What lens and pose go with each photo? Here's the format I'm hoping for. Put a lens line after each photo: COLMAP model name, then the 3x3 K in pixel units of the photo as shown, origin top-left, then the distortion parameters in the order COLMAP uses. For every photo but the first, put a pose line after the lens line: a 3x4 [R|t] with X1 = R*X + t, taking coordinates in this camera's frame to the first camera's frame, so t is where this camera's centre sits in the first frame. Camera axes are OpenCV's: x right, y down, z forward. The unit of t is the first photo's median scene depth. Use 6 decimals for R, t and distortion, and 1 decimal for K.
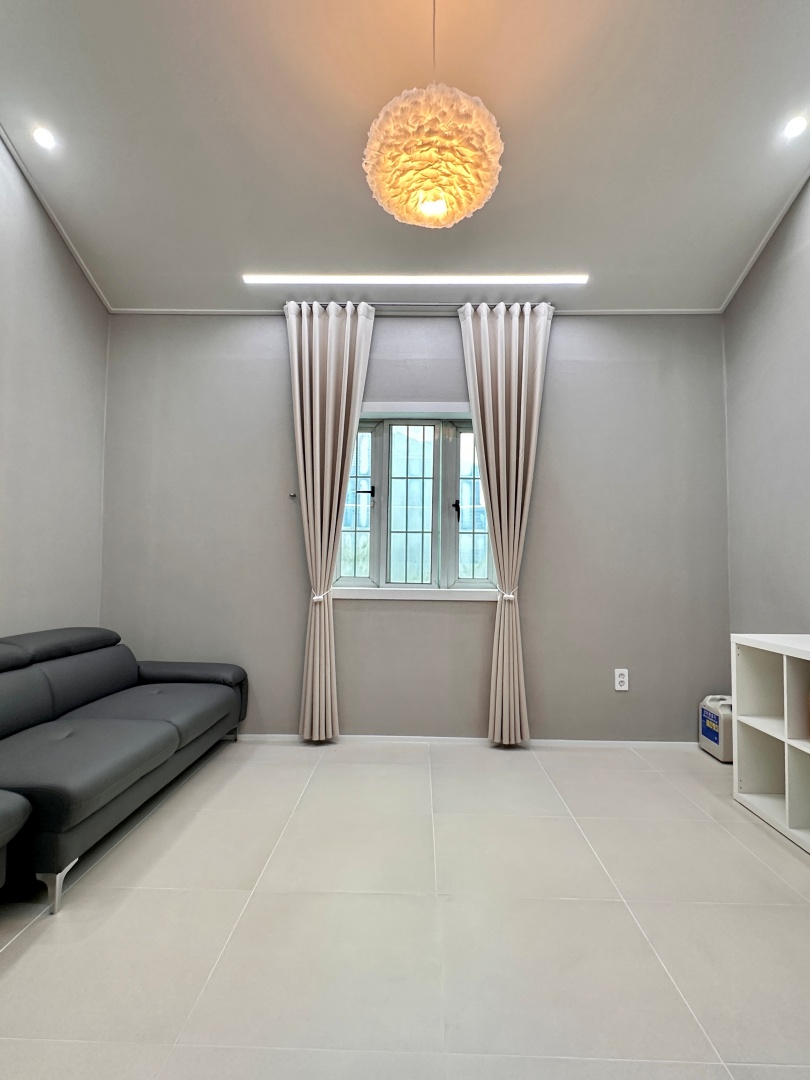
lens RADIAL K [[564.2, 0, 400.8], [0, 564.2, 544.9], [0, 0, 1]] dist [-0.001812, 0.001575]
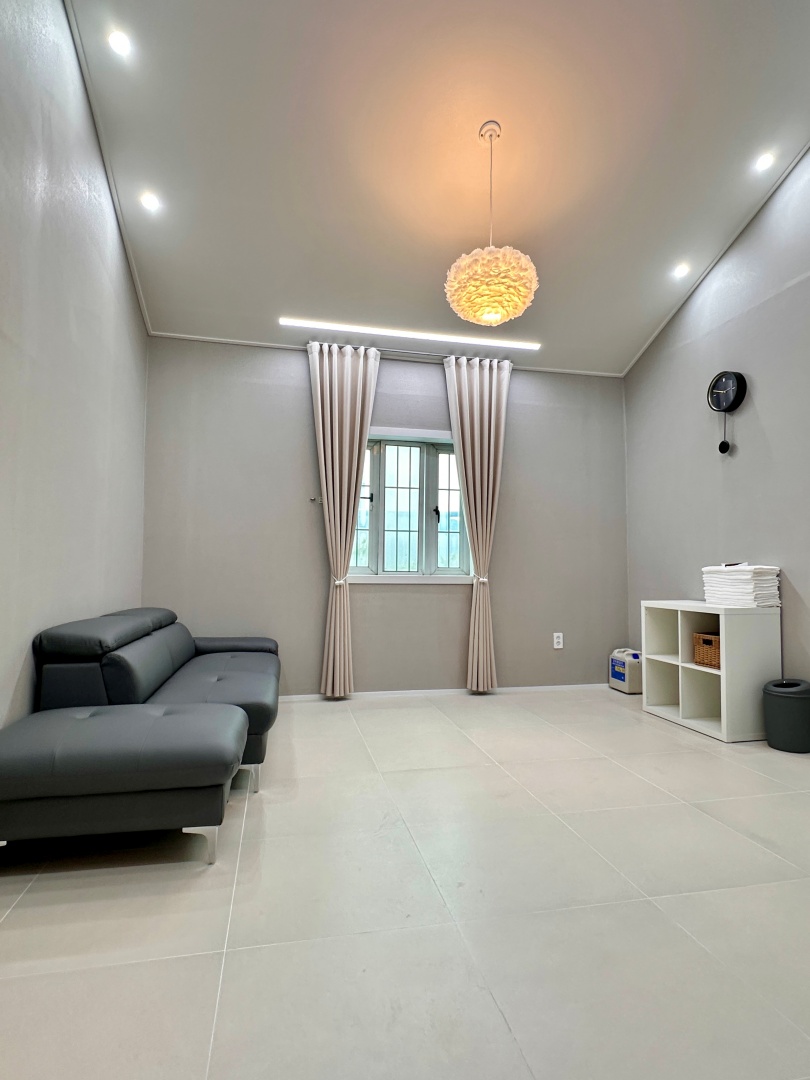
lens RADIAL K [[564.2, 0, 398.4], [0, 564.2, 545.1], [0, 0, 1]] dist [-0.001812, 0.001575]
pose [[0.972746, 0.007140, 0.231761, -0.302352], [-0.006137, 0.999968, -0.005050, 0.016687], [-0.231790, 0.003490, 0.972760, -0.238205]]
